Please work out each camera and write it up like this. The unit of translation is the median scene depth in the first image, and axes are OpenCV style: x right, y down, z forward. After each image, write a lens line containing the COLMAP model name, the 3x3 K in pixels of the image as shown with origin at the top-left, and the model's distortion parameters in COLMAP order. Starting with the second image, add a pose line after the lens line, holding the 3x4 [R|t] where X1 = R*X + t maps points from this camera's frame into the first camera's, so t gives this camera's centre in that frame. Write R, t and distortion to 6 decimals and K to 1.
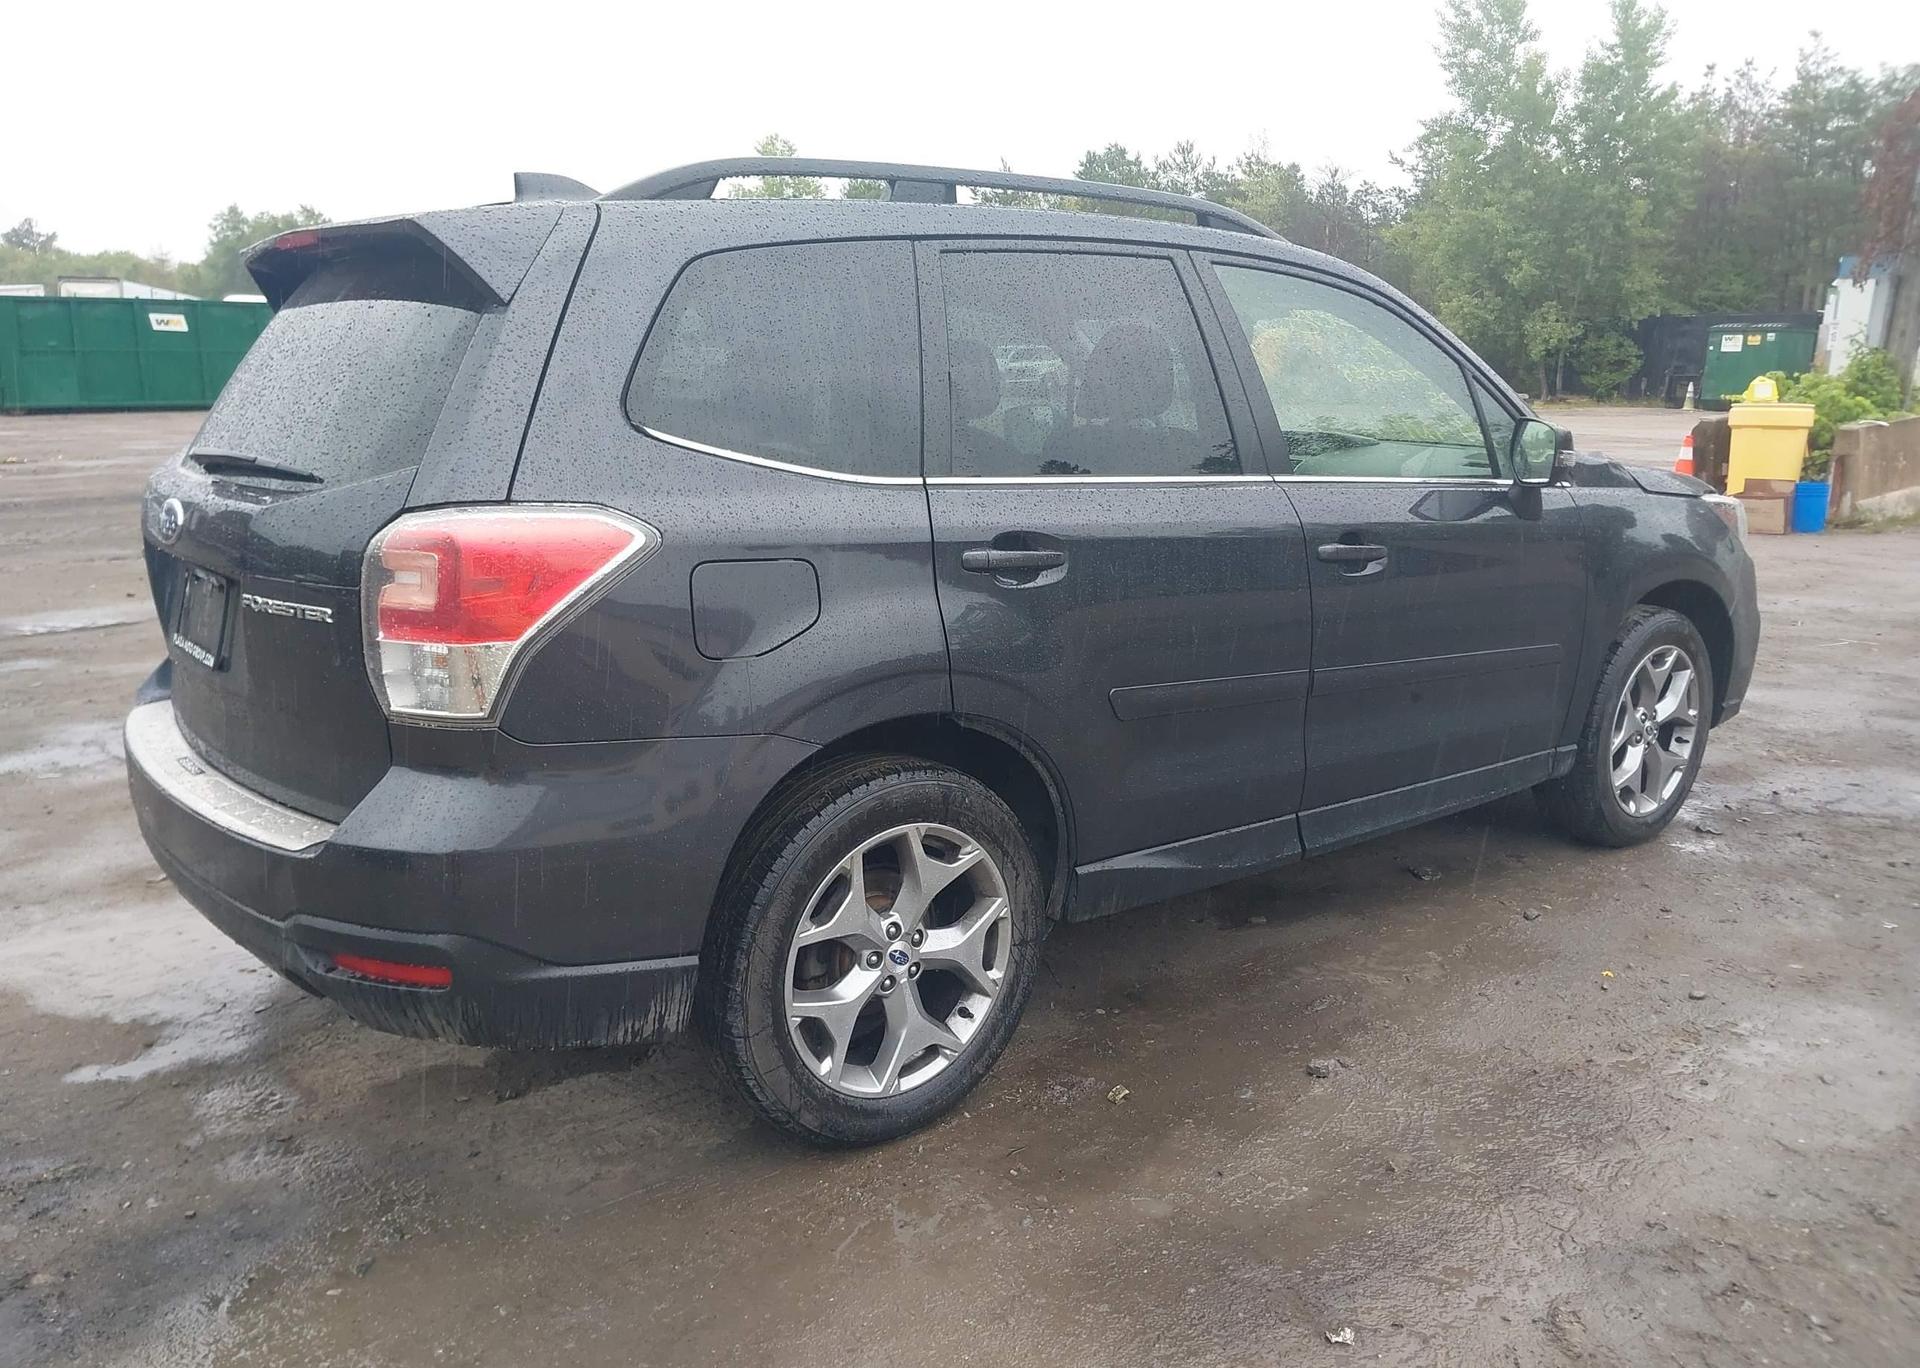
lens RADIAL K [[1496.7, 0, 973.3], [0, 1496.7, 682.0], [0, 0, 1]] dist [0.017304, -0.021816]
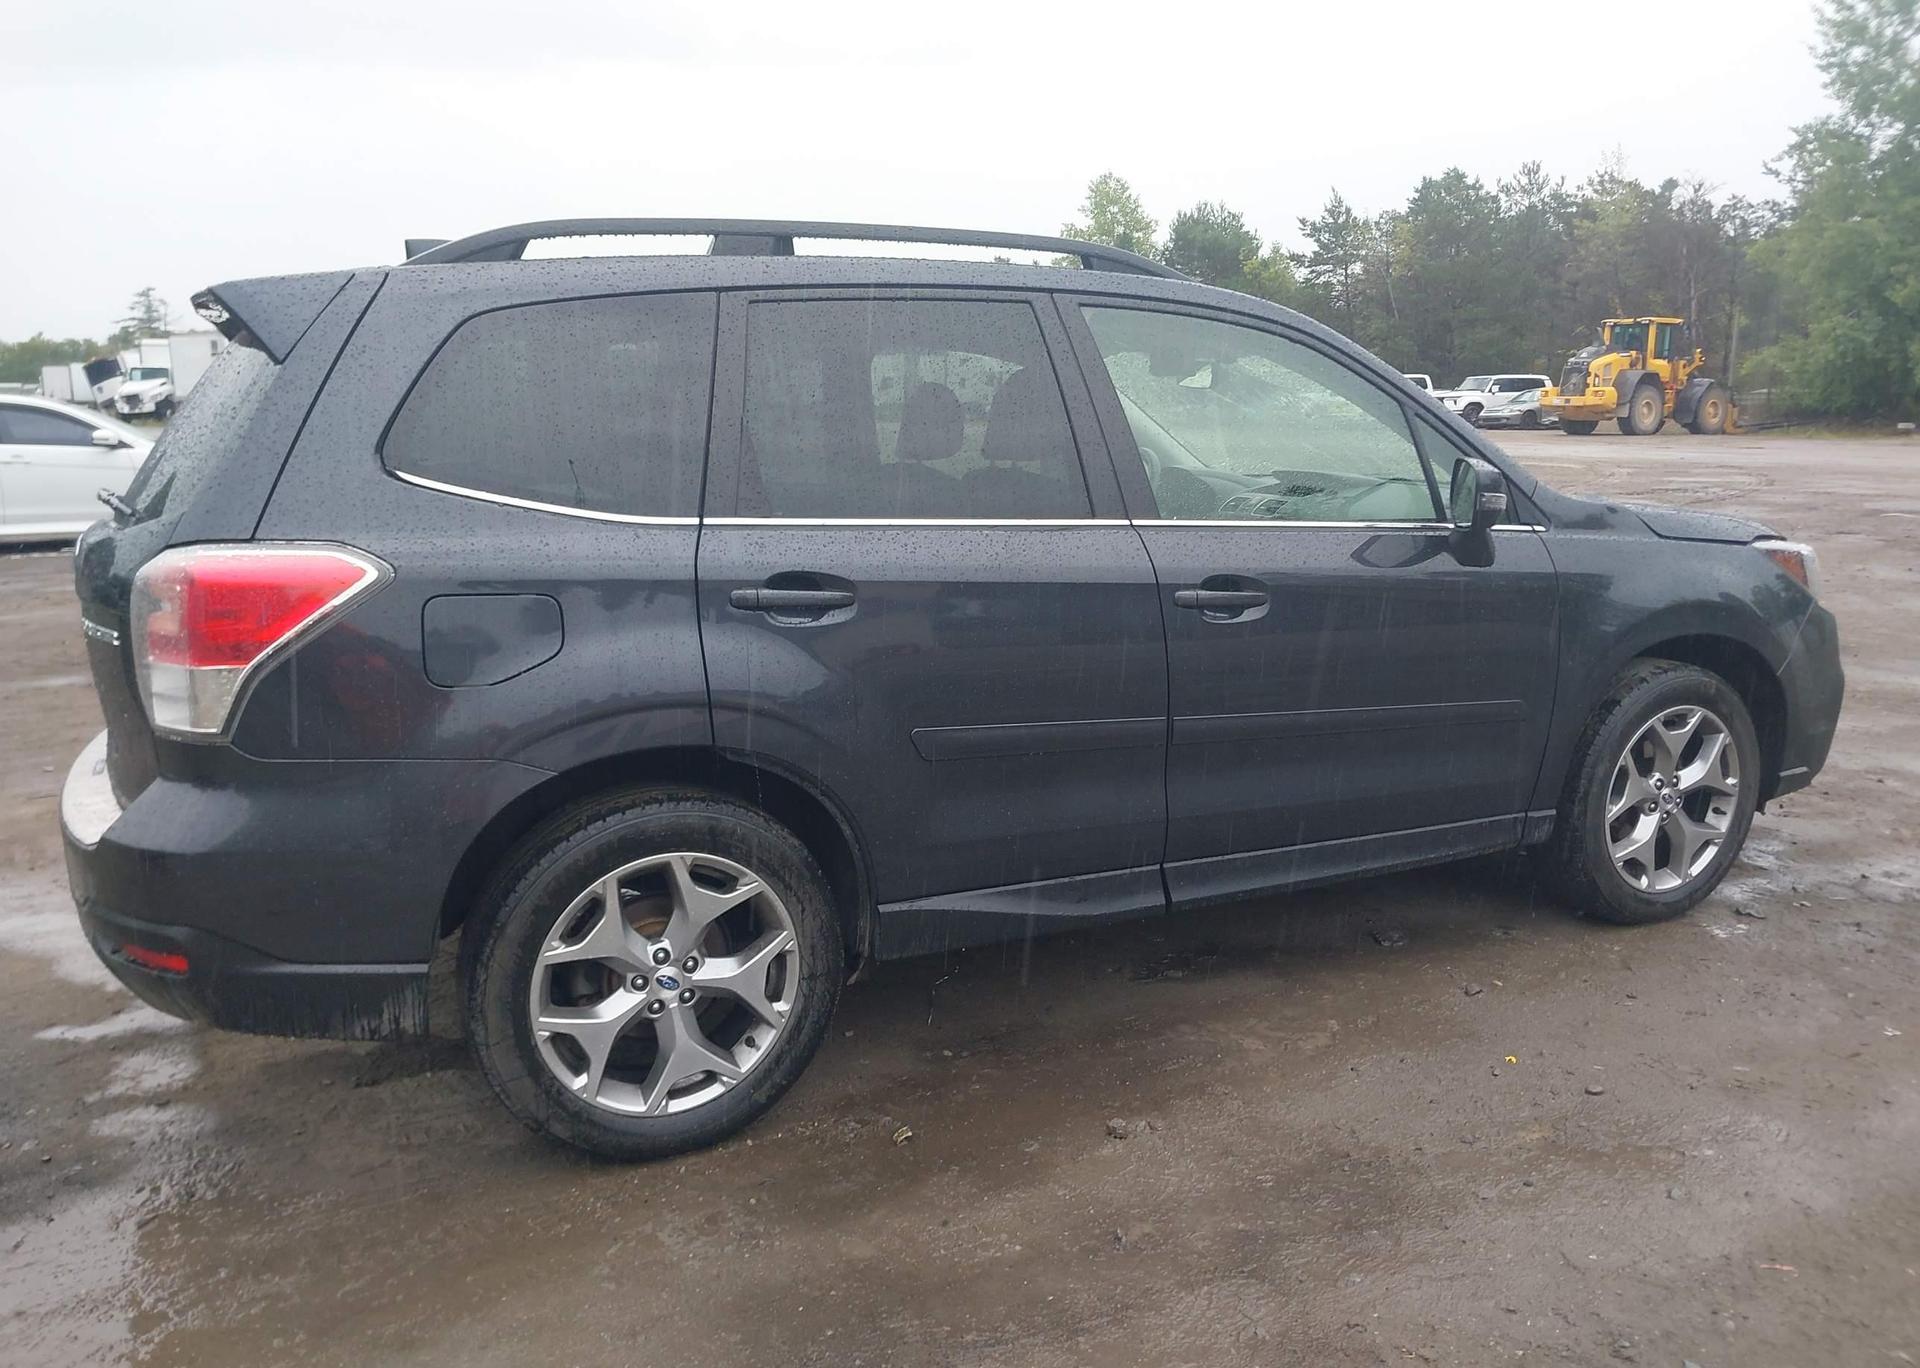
lens RADIAL K [[1496.7, 0, 962.6], [0, 1496.7, 683.6], [0, 0, 1]] dist [0.017304, -0.021816]
pose [[0.975357, 0.030205, -0.218555, 0.341717], [-0.034846, 0.999241, -0.017410, -0.010035], [0.217863, 0.024597, 0.975669, 0.025455]]
